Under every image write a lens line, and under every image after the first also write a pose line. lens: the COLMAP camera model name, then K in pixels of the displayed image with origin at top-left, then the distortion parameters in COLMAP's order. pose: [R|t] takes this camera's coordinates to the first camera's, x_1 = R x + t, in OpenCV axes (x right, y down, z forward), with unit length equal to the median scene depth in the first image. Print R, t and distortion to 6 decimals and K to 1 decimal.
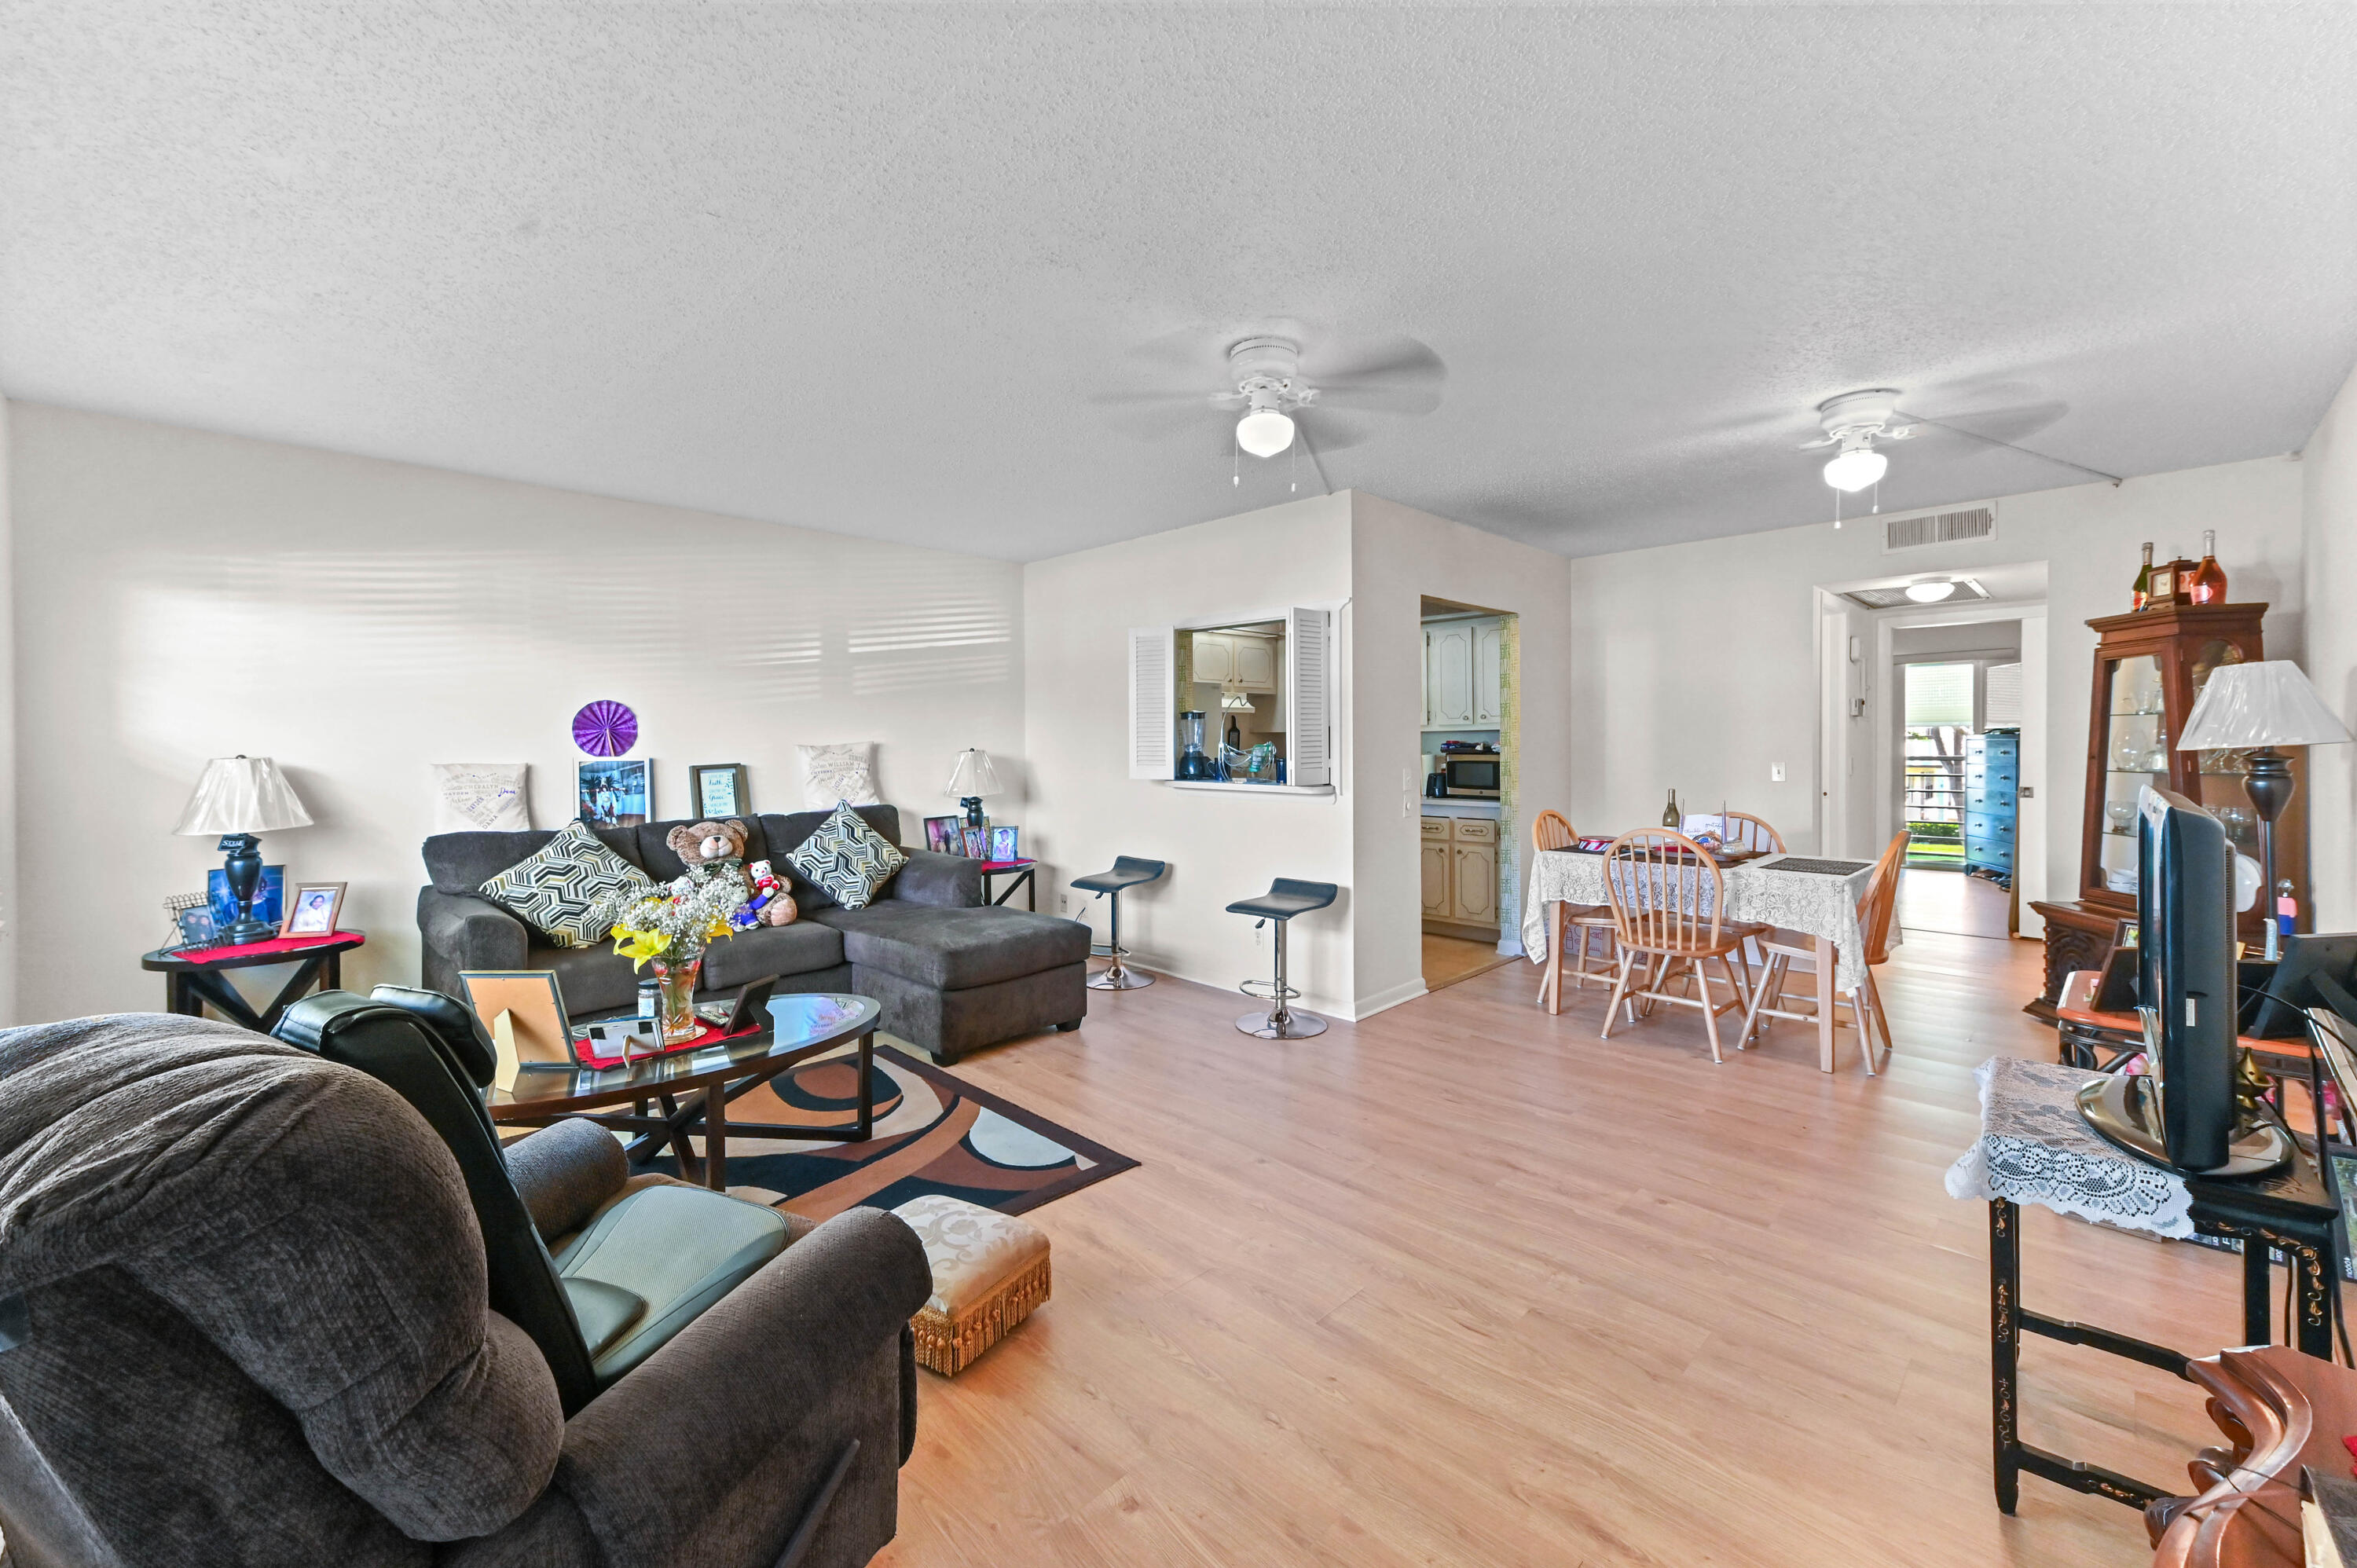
lens RADIAL K [[949.0, 0, 1167.7], [0, 949.0, 750.8], [0, 0, 1]] dist [0.018862, 0.000708]
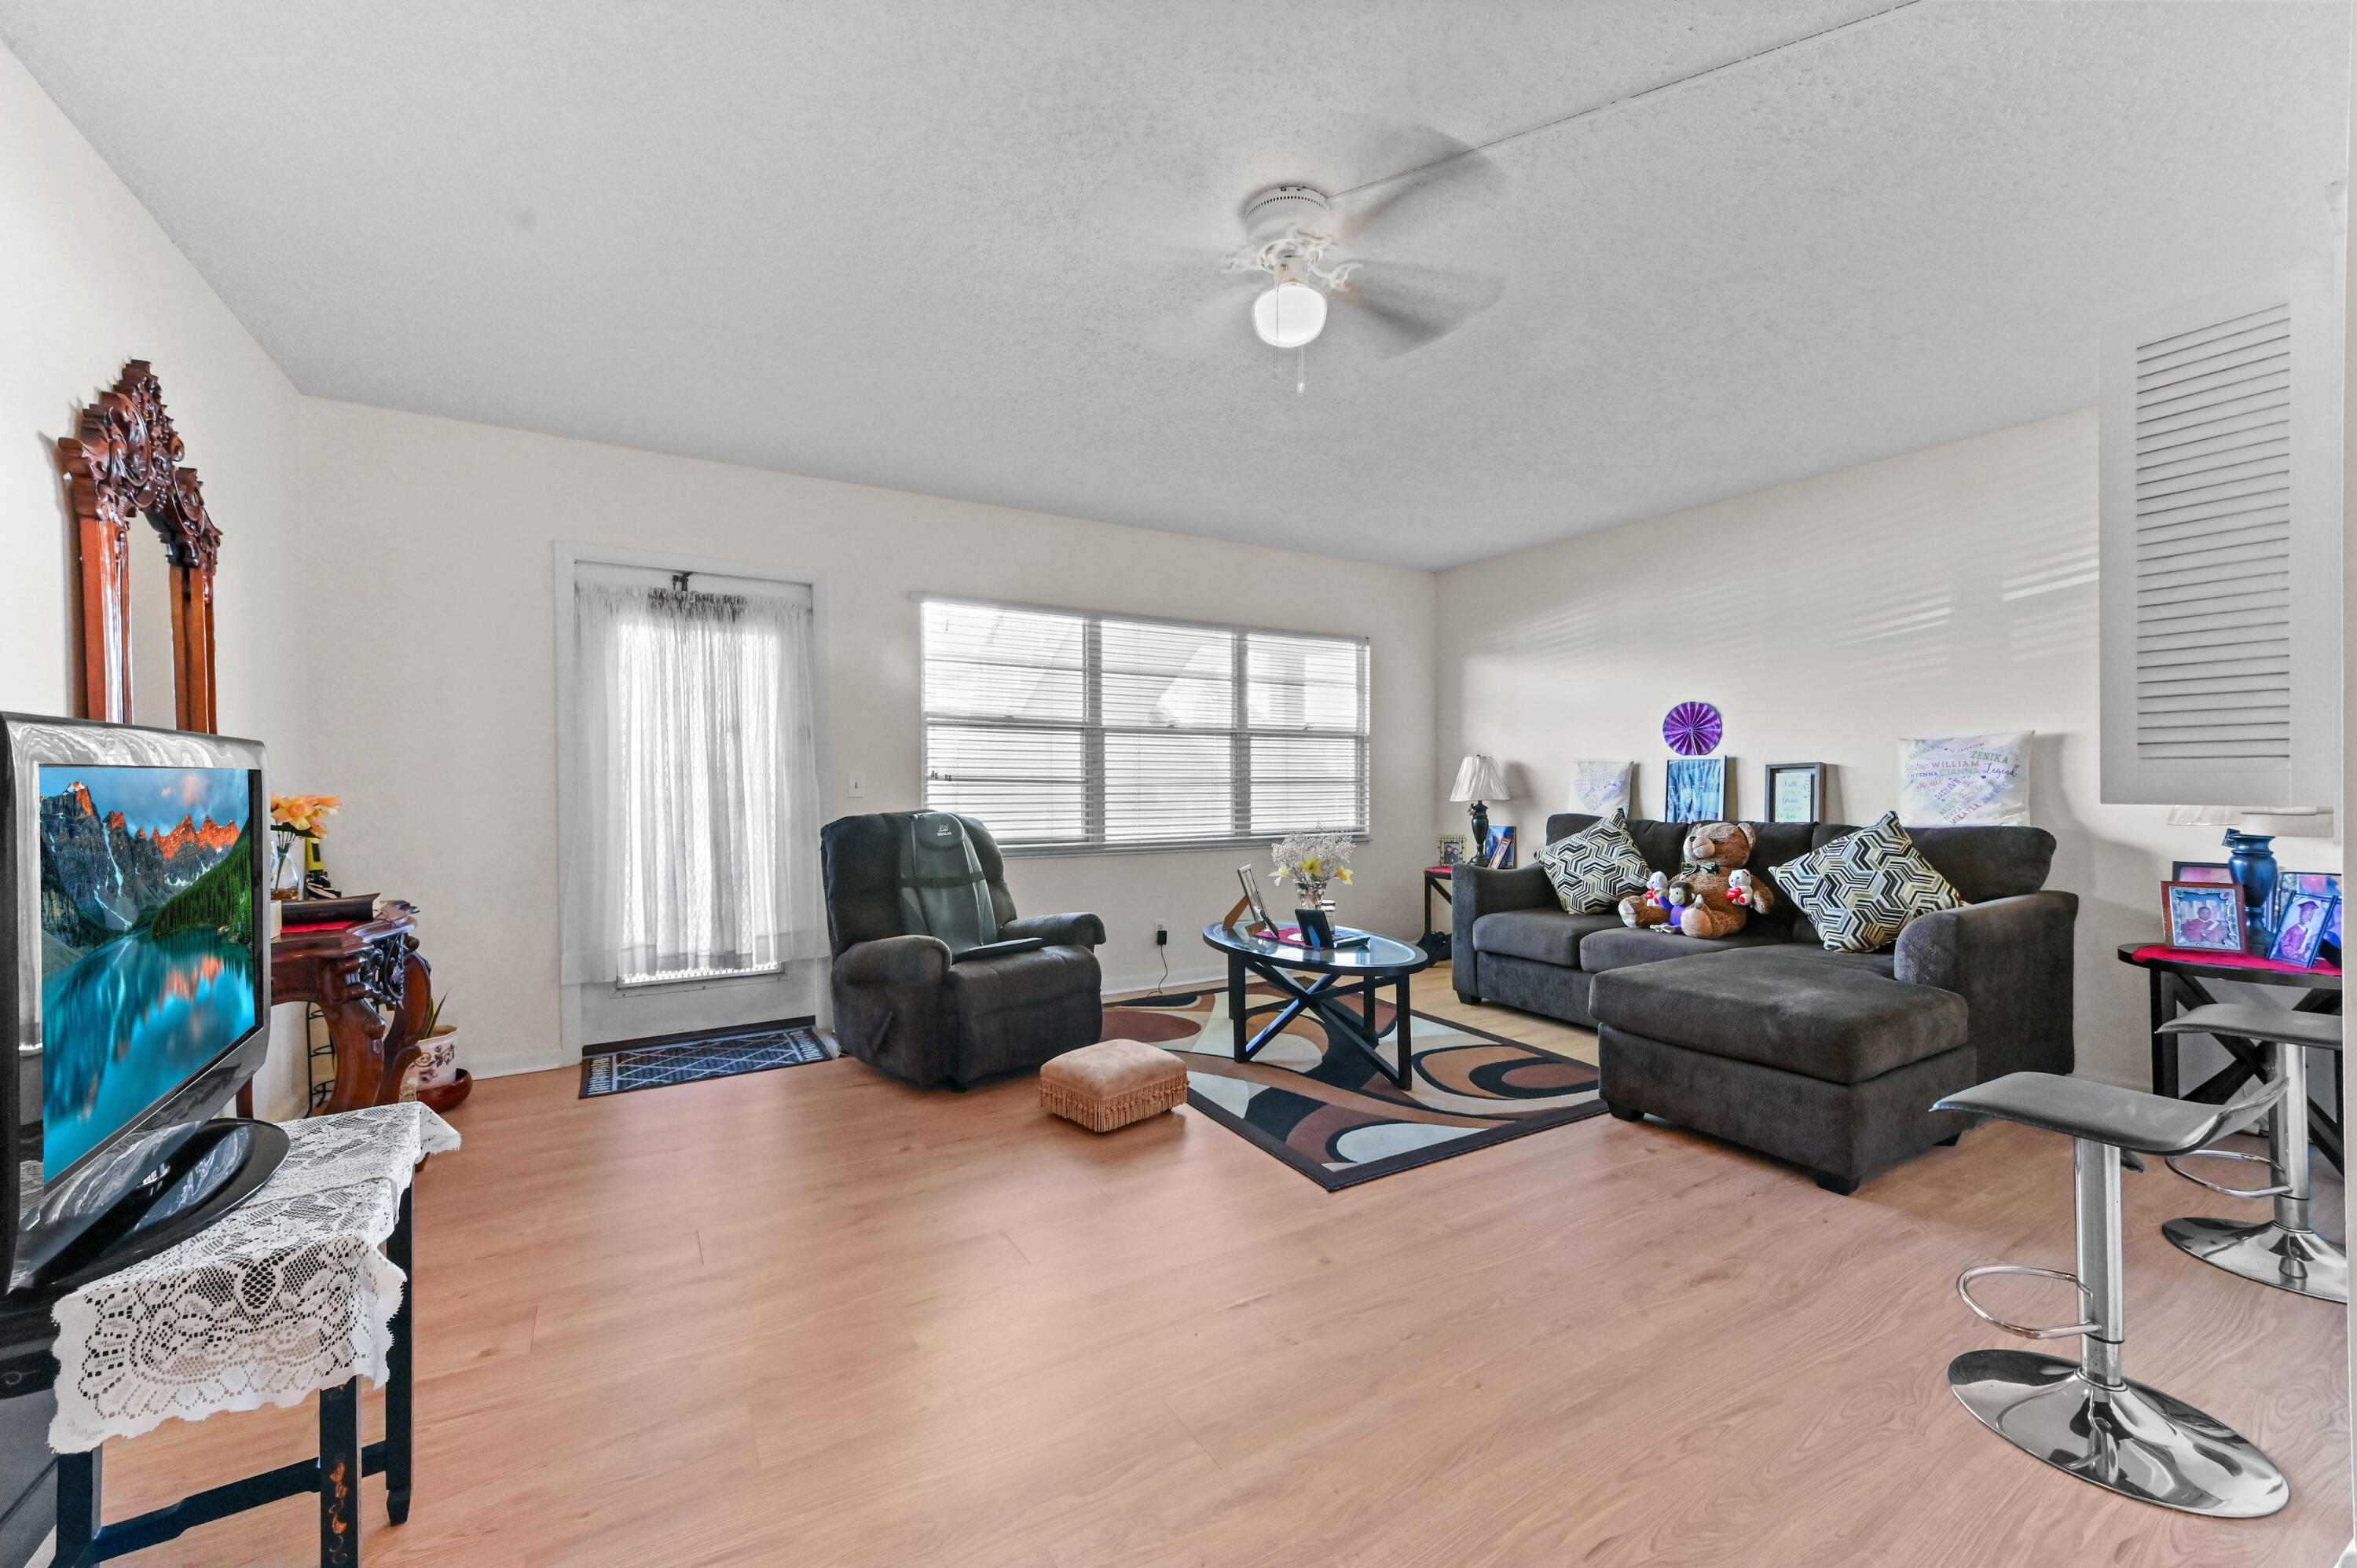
lens RADIAL K [[949.0, 0, 1173.9], [0, 949.0, 766.0], [0, 0, 1]] dist [0.018862, 0.000708]
pose [[-0.256335, -0.001455, -0.966587, 0.551697], [-0.005206, 0.999986, -0.000125, 0.020397], [0.966574, 0.005000, -0.256340, 0.682117]]
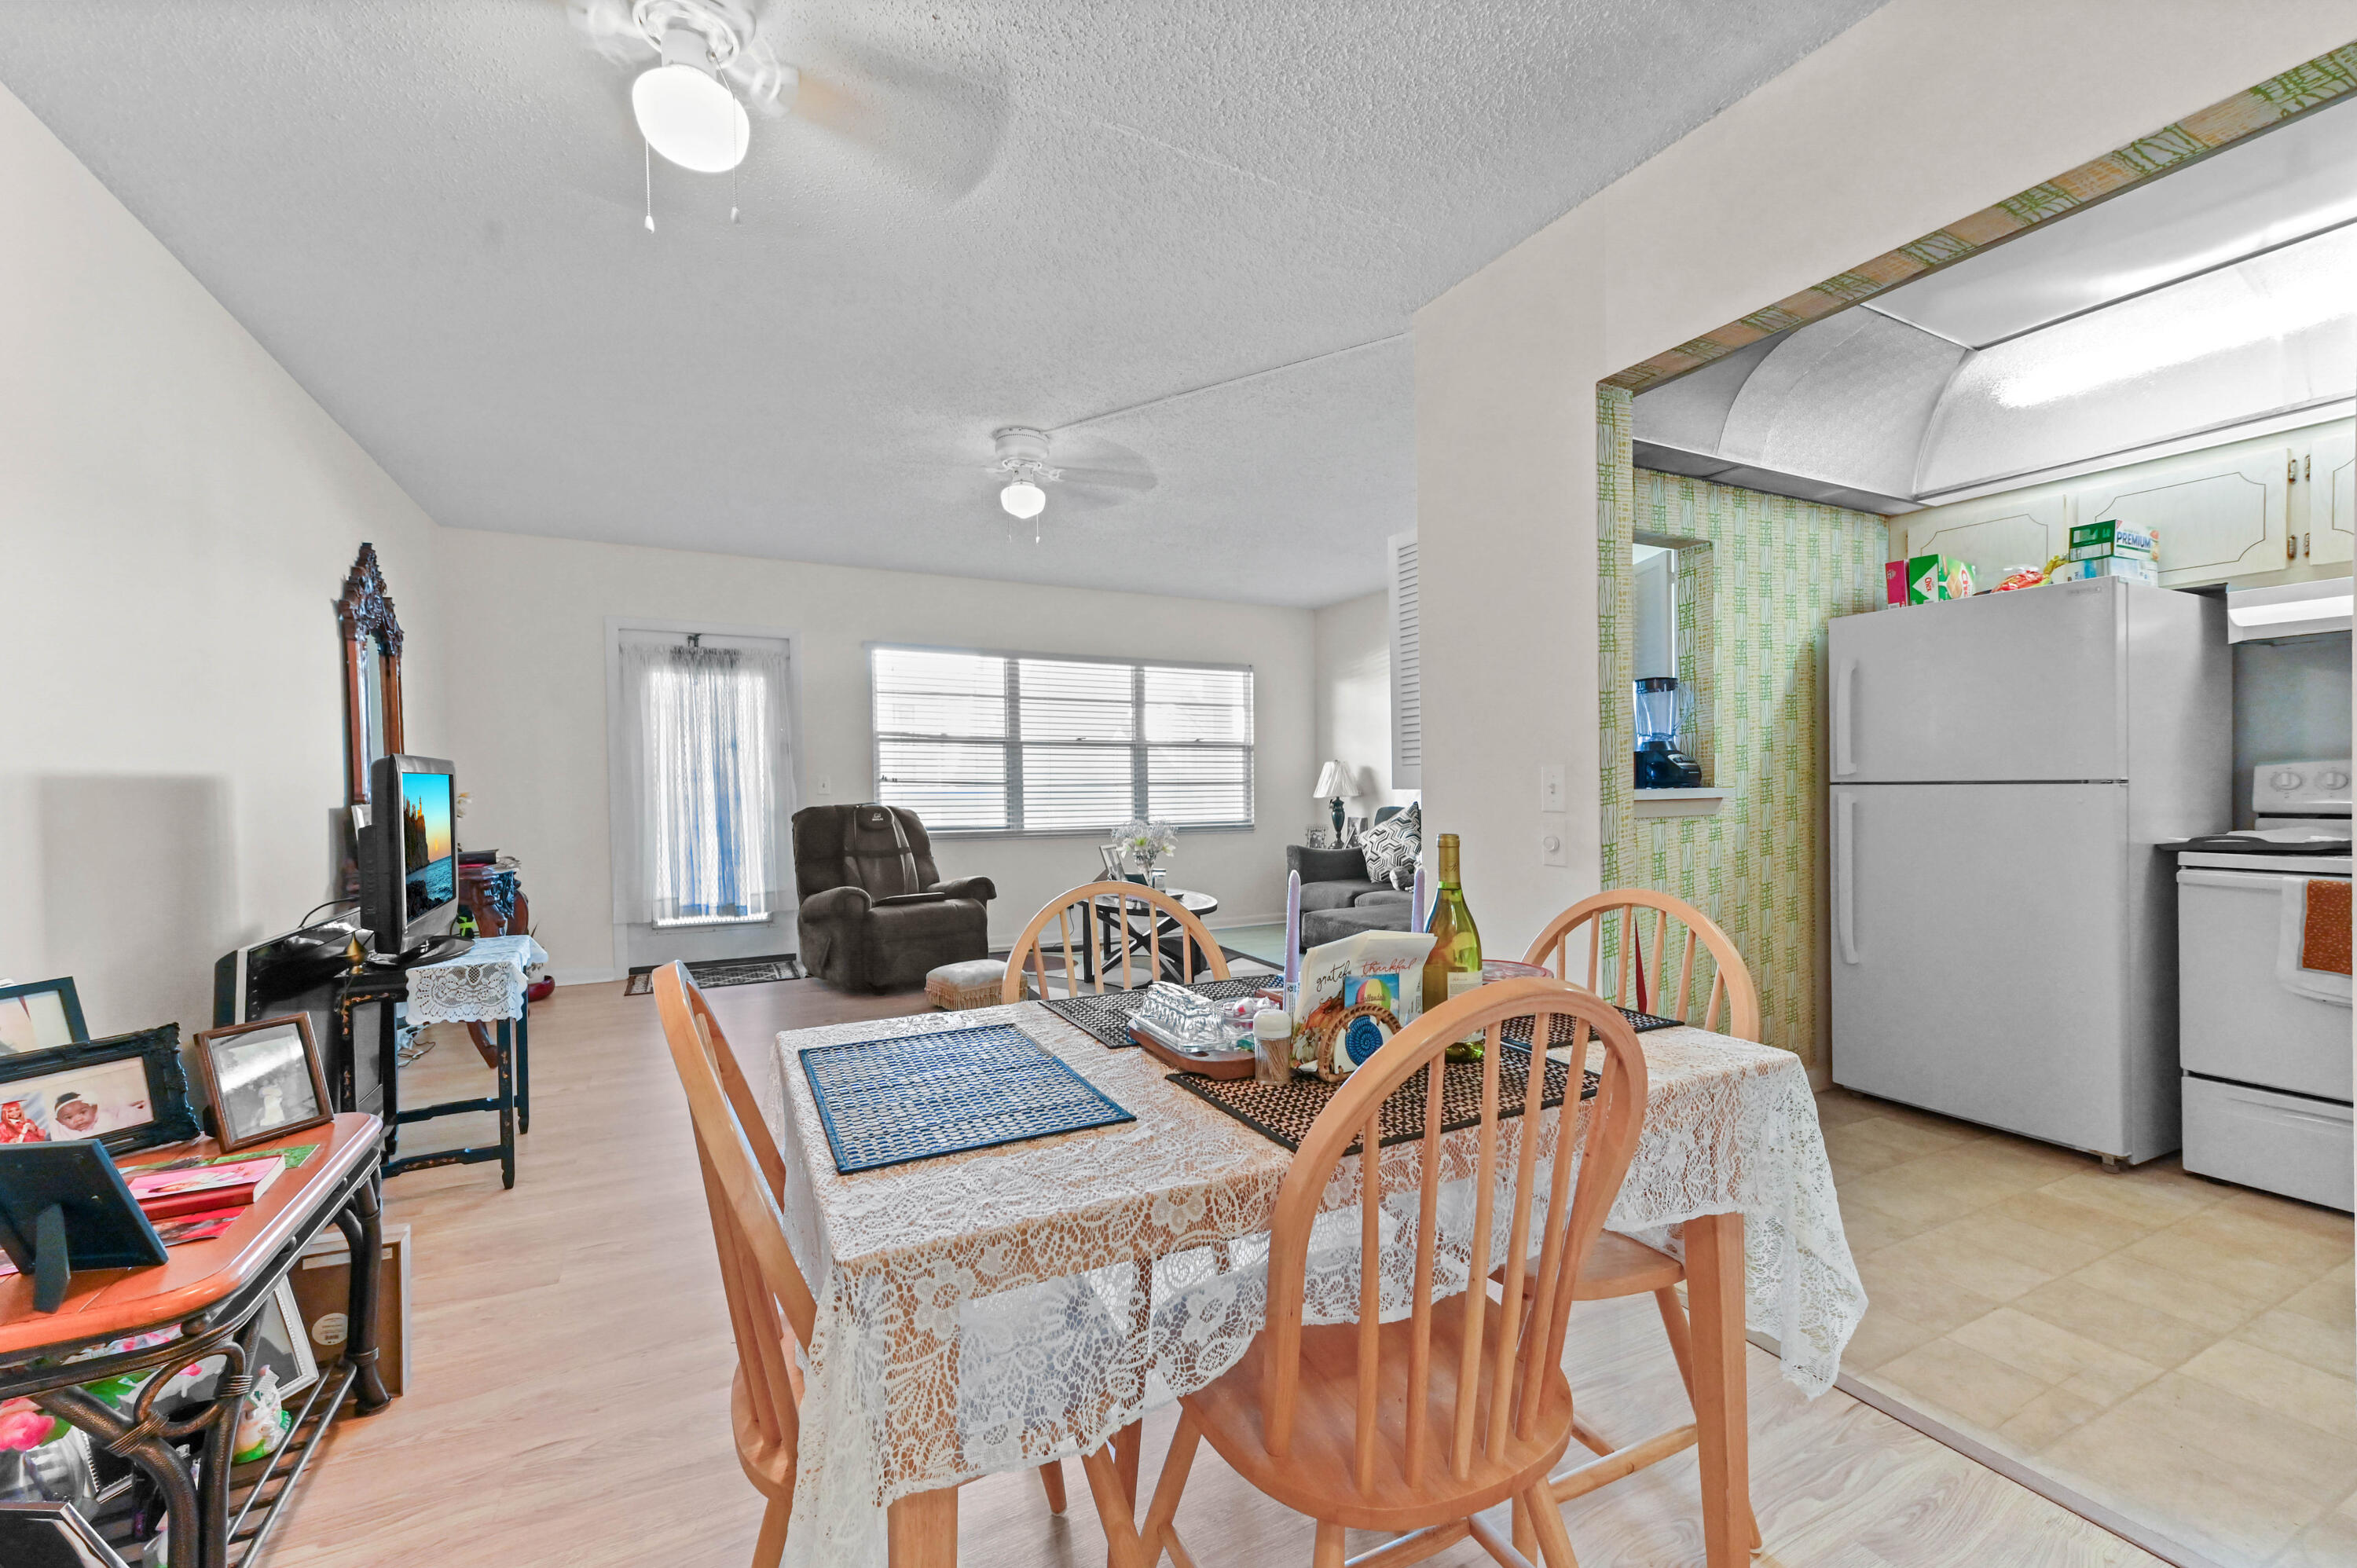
lens RADIAL K [[949.0, 0, 1188.3], [0, 949.0, 785.0], [0, 0, 1]] dist [0.018862, 0.000708]
pose [[-0.300933, 0.014129, -0.953541, 0.786260], [-0.000330, 0.999889, 0.014920, 0.020557], [0.953645, 0.004804, -0.300895, 0.975266]]
